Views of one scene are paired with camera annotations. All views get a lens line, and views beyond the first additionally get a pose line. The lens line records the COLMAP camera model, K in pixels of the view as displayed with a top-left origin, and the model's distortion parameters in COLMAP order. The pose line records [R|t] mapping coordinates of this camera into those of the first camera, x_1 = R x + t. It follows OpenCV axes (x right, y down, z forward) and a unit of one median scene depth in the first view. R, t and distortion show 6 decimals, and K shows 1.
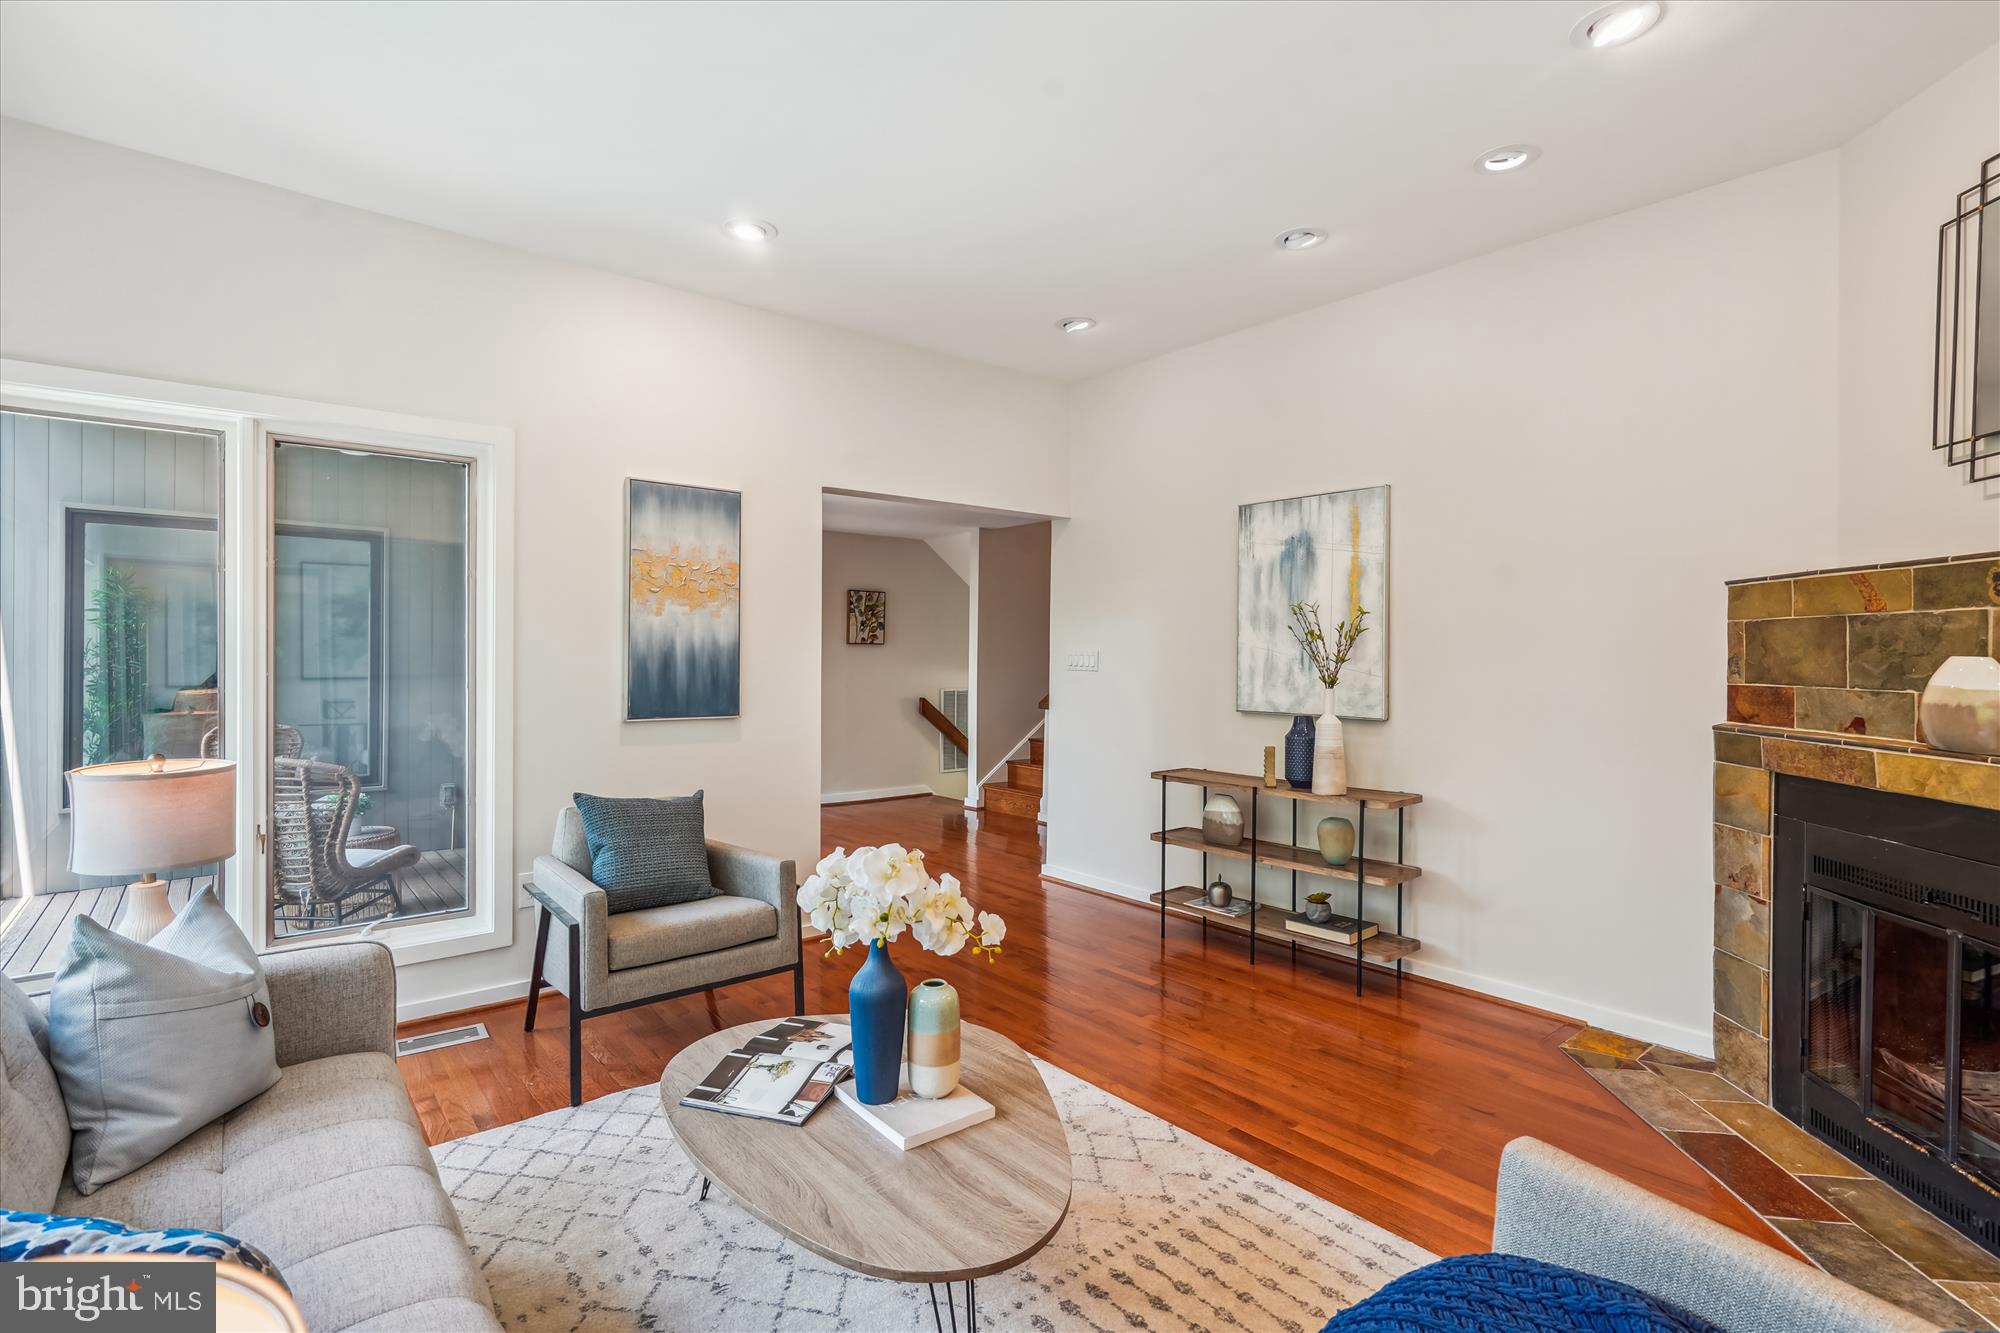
lens RADIAL K [[921.0, 0, 1000.6], [0, 921.0, 654.1], [0, 0, 1]] dist [-0.029839, 0.000156]
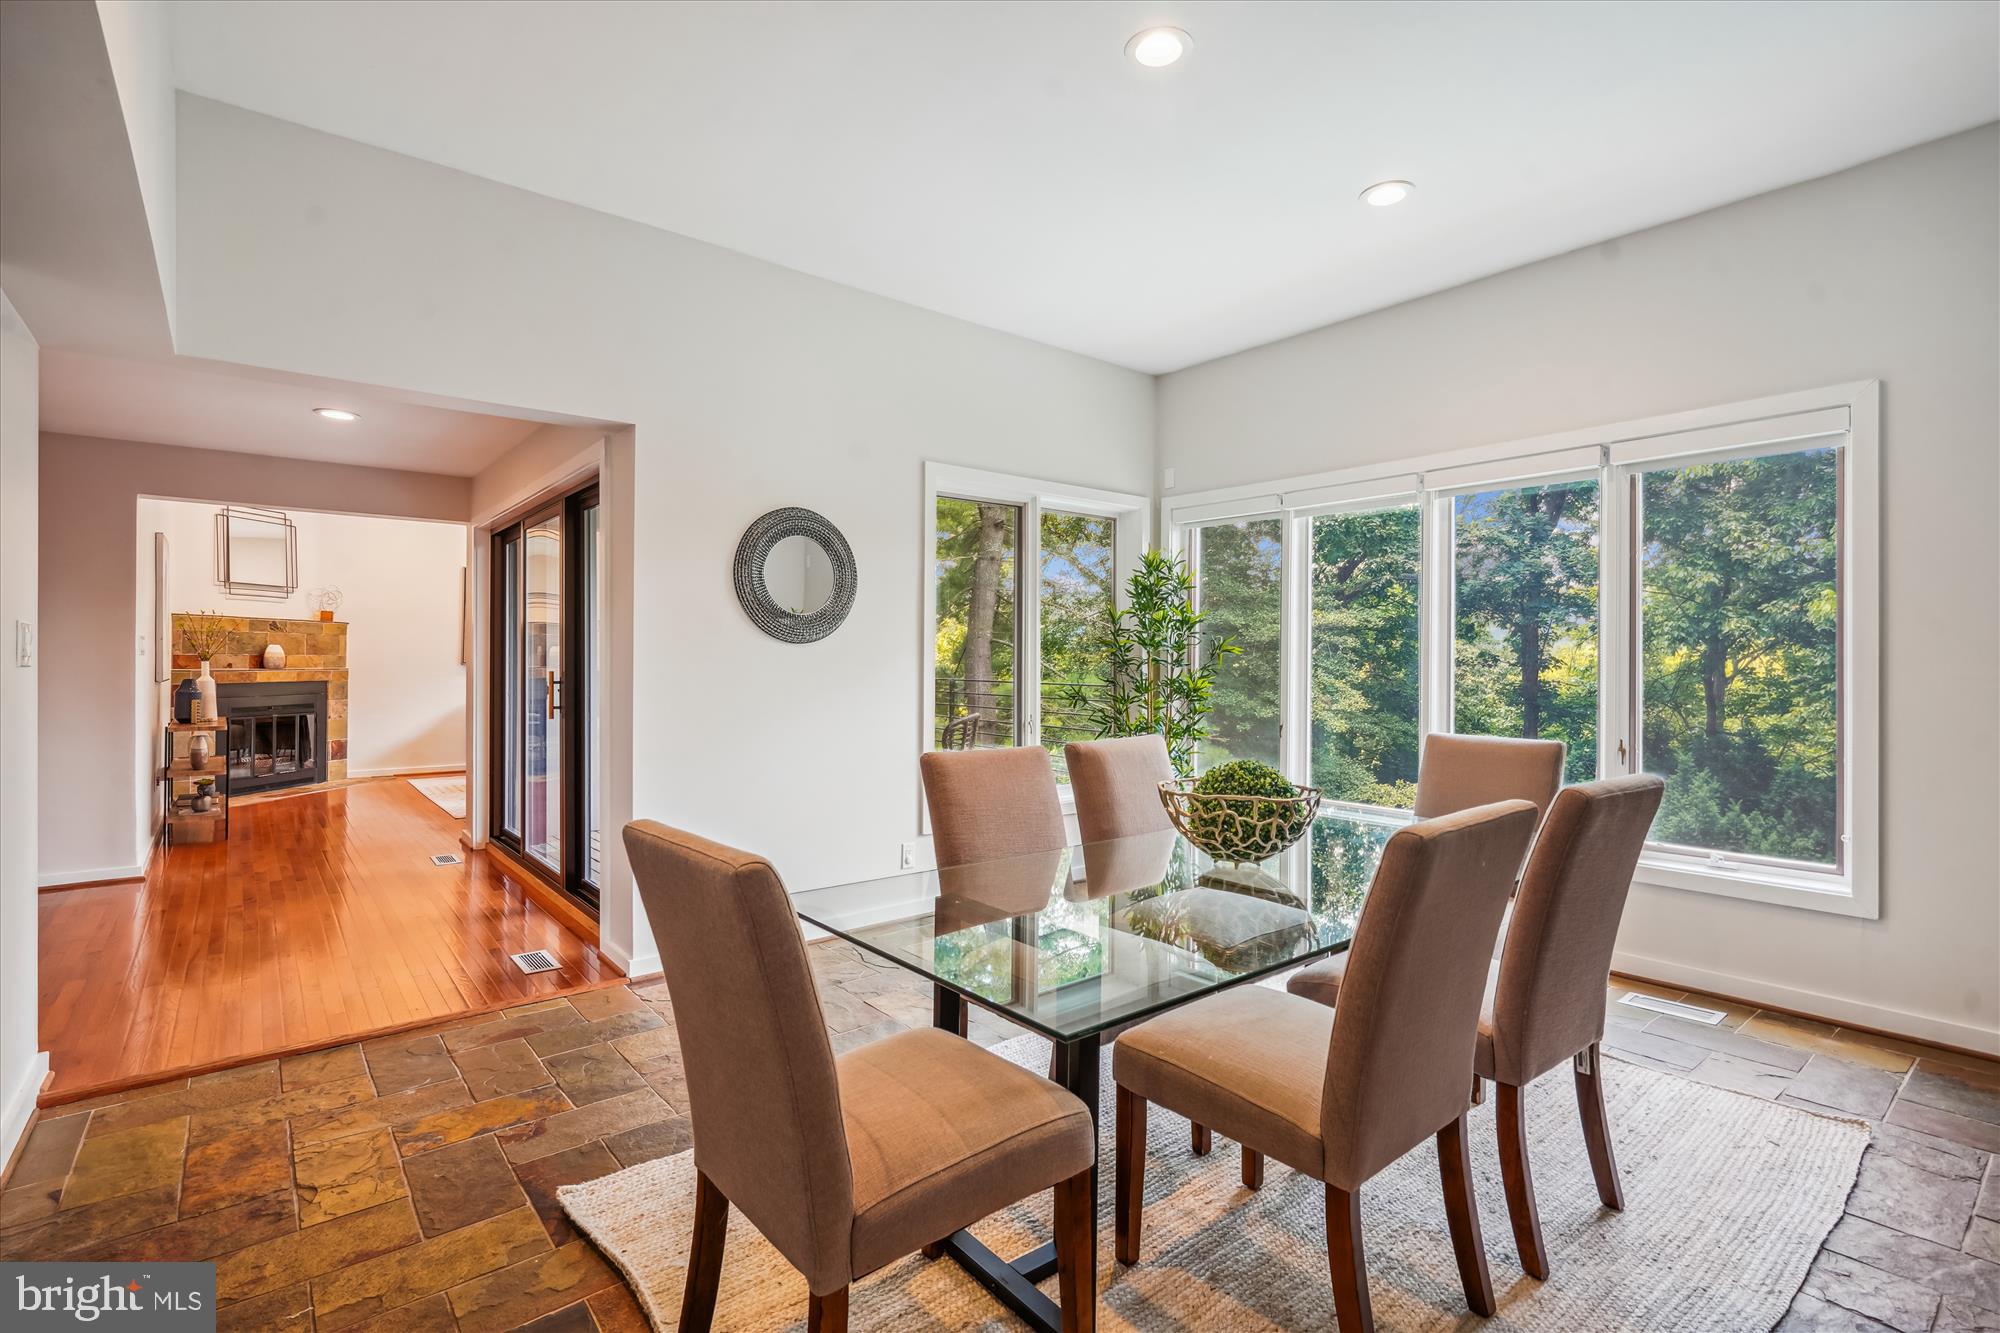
lens RADIAL K [[921.0, 0, 1000.6], [0, 921.0, 654.1], [0, 0, 1]] dist [-0.029839, 0.000156]
pose [[-0.999892, -0.009631, 0.011136, -1.657718], [-0.009689, 0.999940, -0.005122, 0.025083], [-0.011086, -0.005229, -0.999925, 3.766030]]
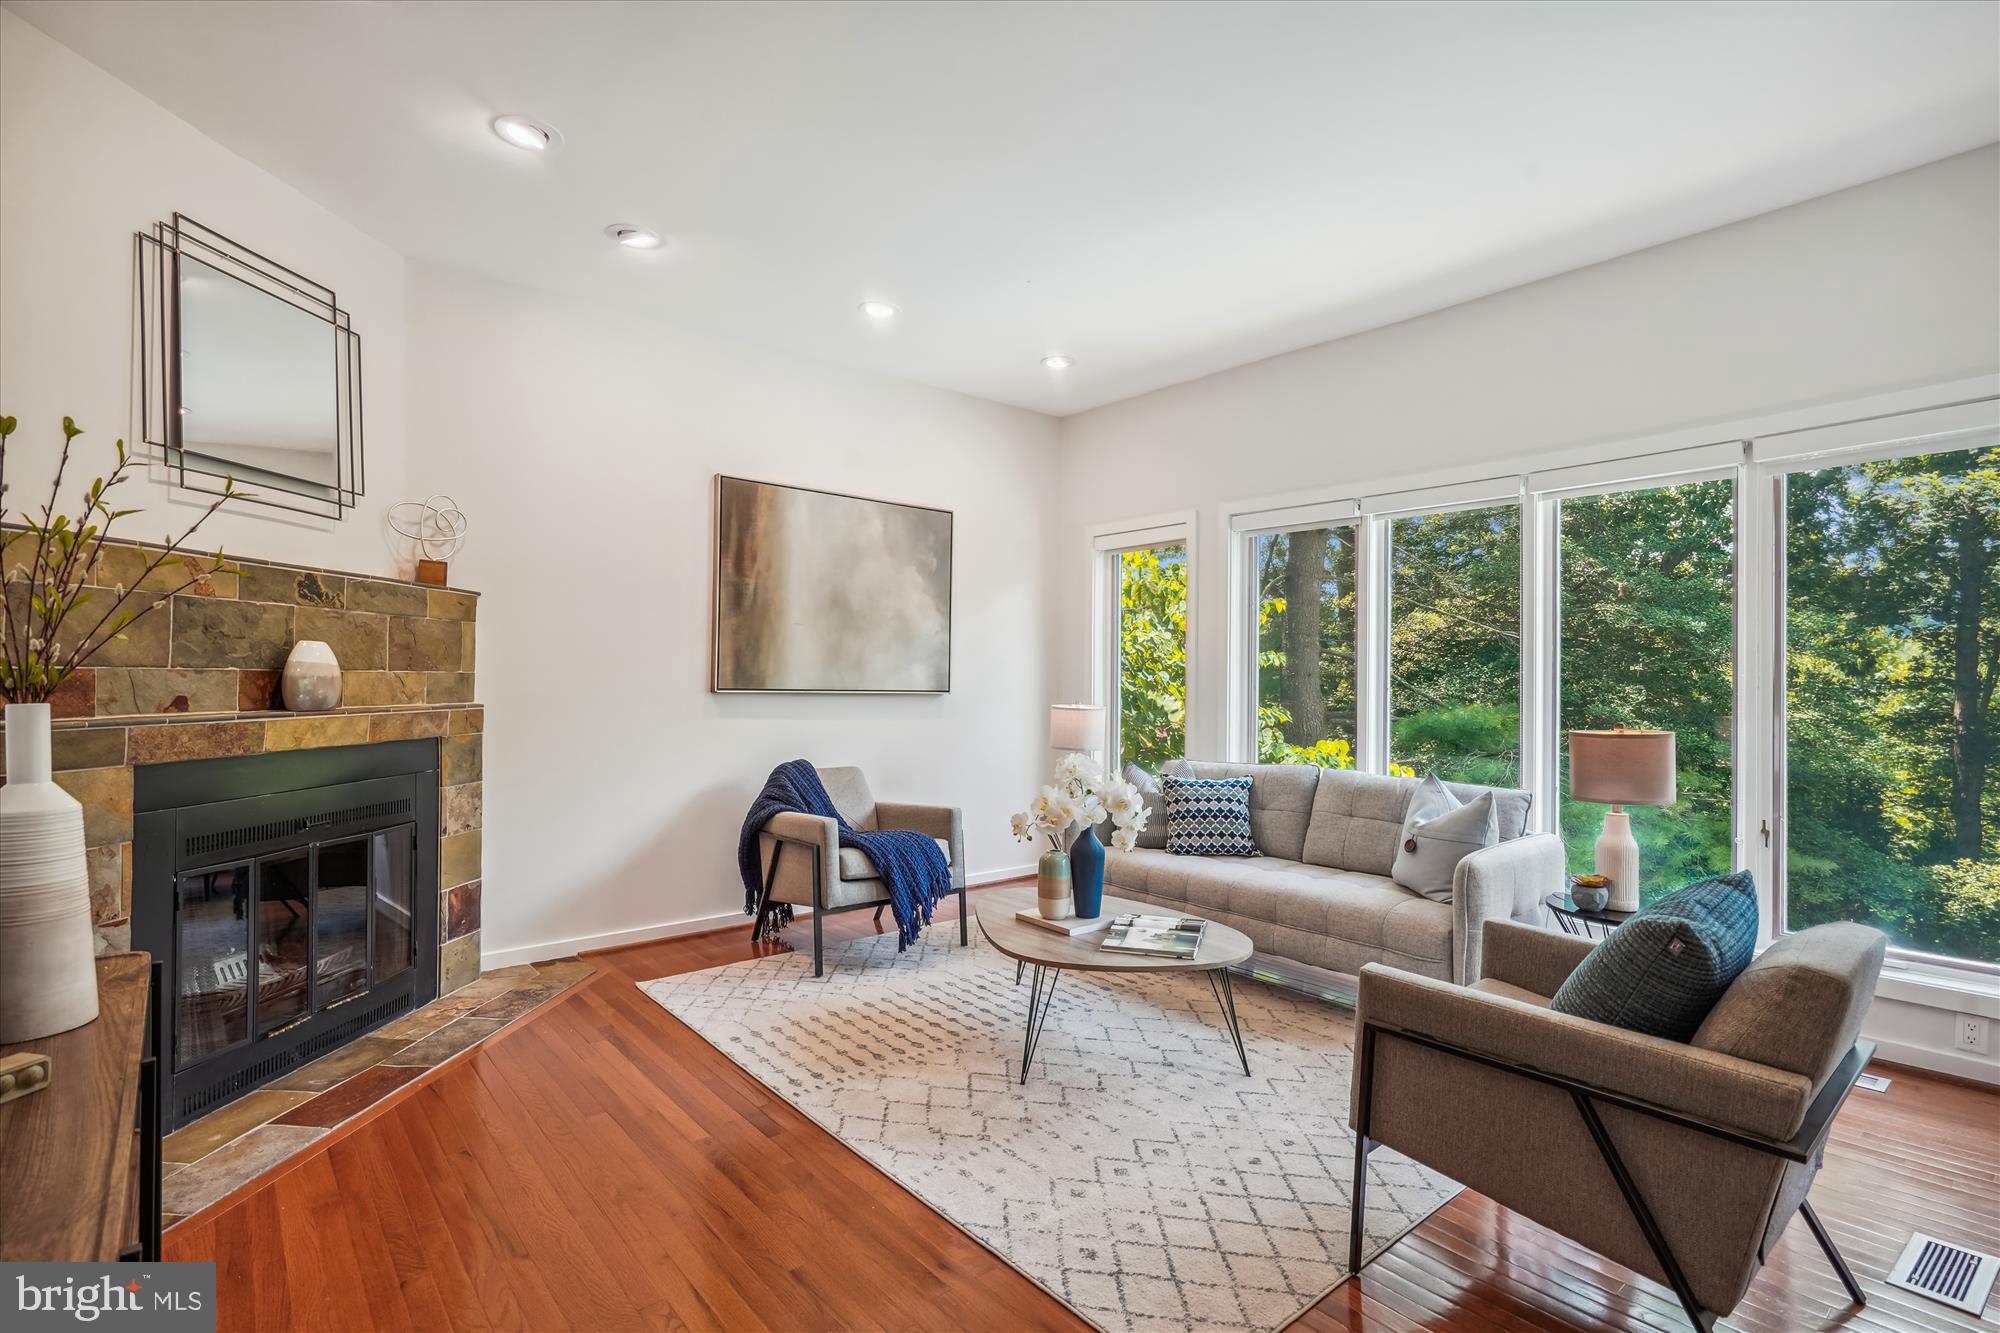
lens RADIAL K [[928.4, 0, 984.3], [0, 928.4, 673.2], [0, 0, 1]] dist [-0.029710, 0.001243]
pose [[-0.999925, -0.011557, 0.004062, 0.032400], [-0.011571, 0.999927, -0.003406, 0.033687], [-0.004022, -0.003452, -0.999986, 1.815797]]
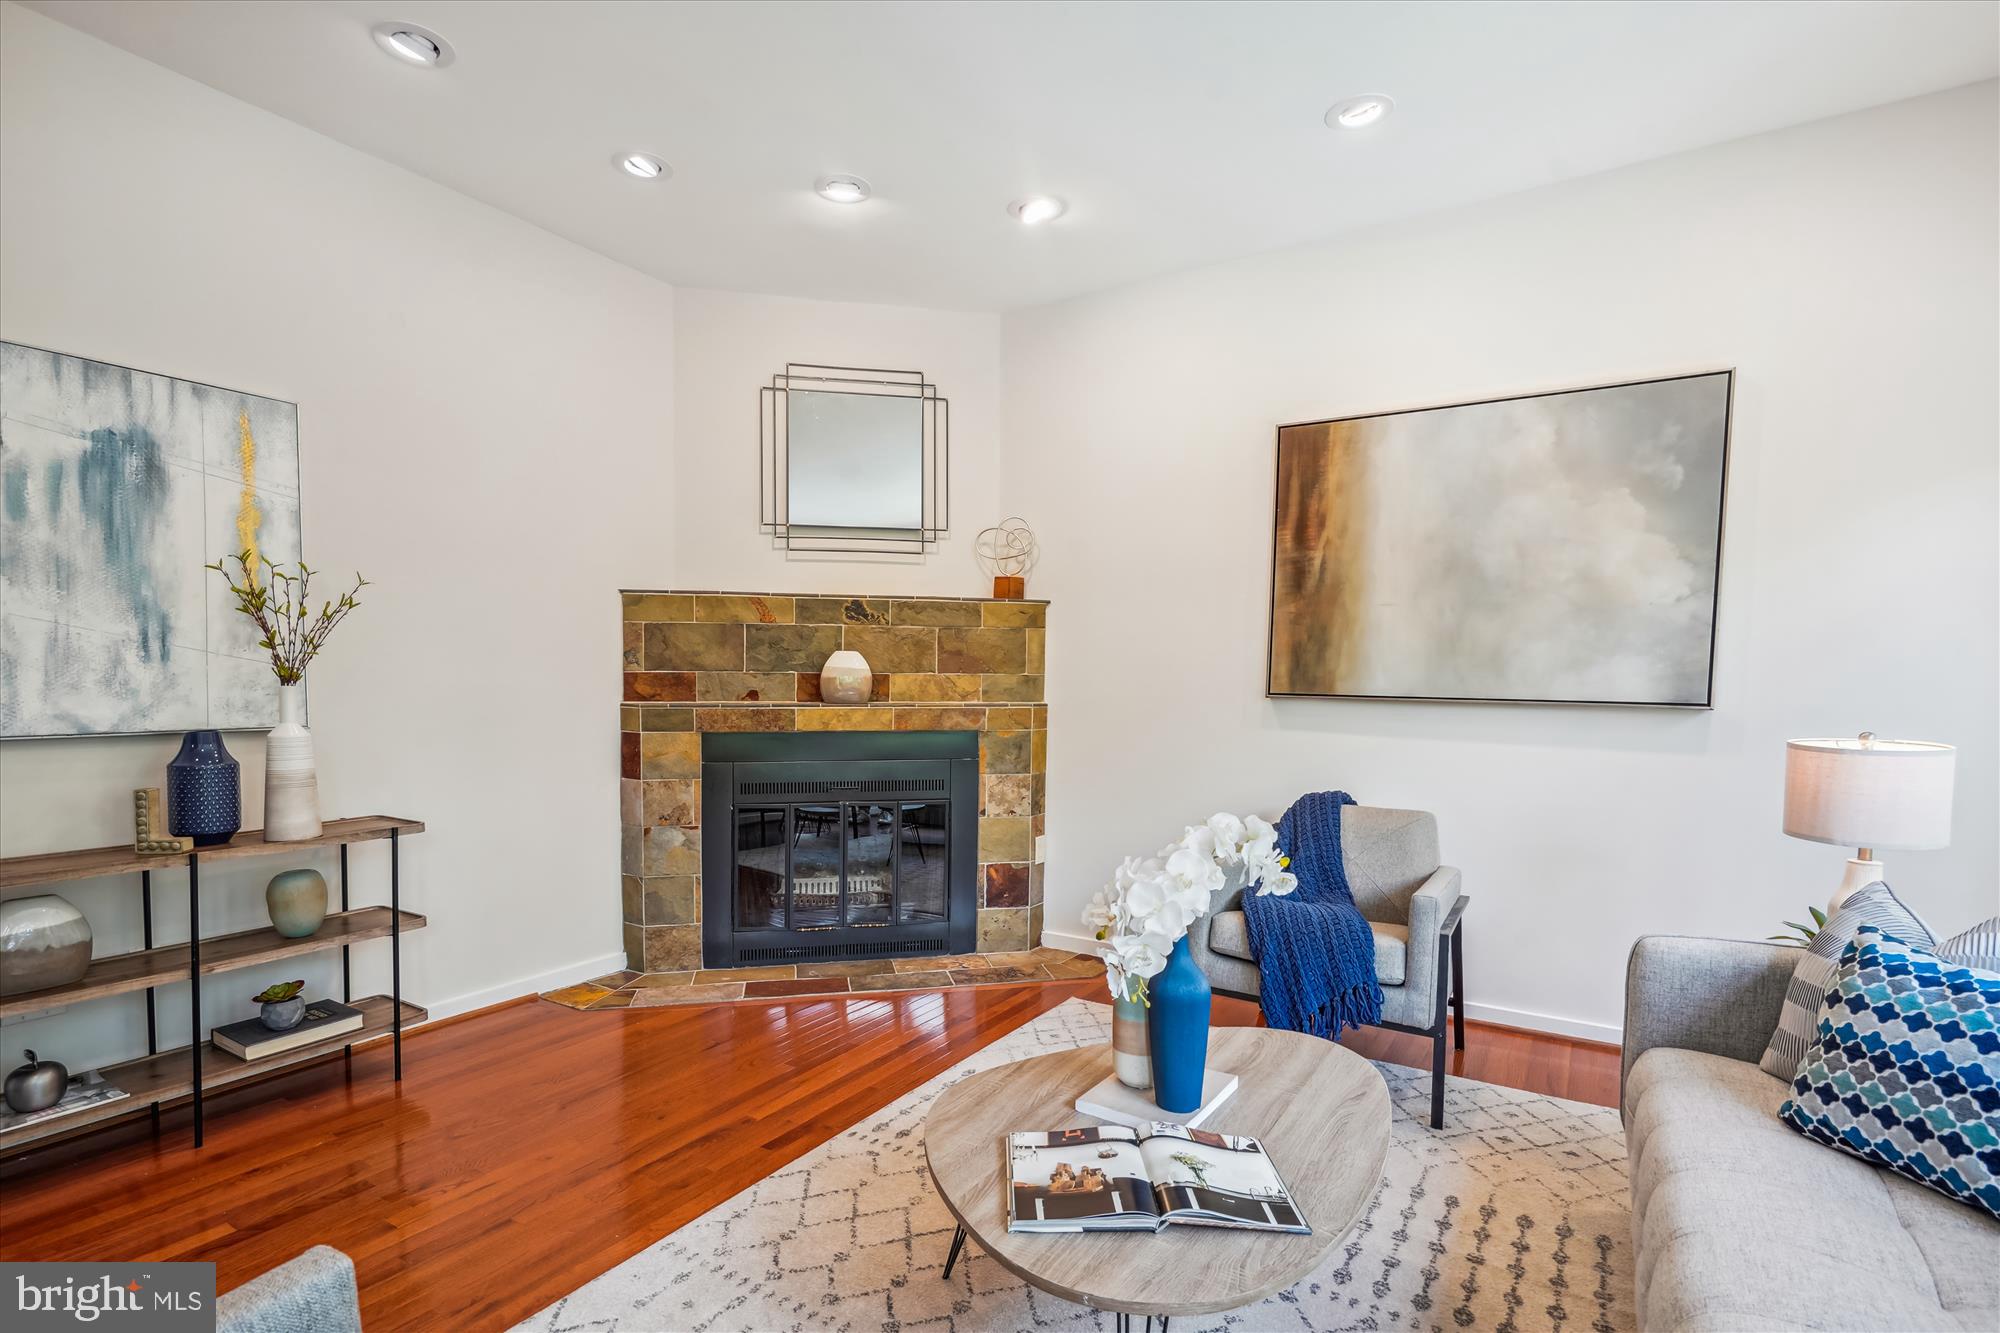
lens RADIAL K [[942.5, 0, 986.3], [0, 942.5, 724.7], [0, 0, 1]] dist [-0.013019, 0.000535]
pose [[-0.302280, -0.053274, 0.951729, -0.649143], [-0.006316, 0.998527, 0.053887, 0.035682], [-0.953198, 0.010277, -0.302171, 0.990585]]
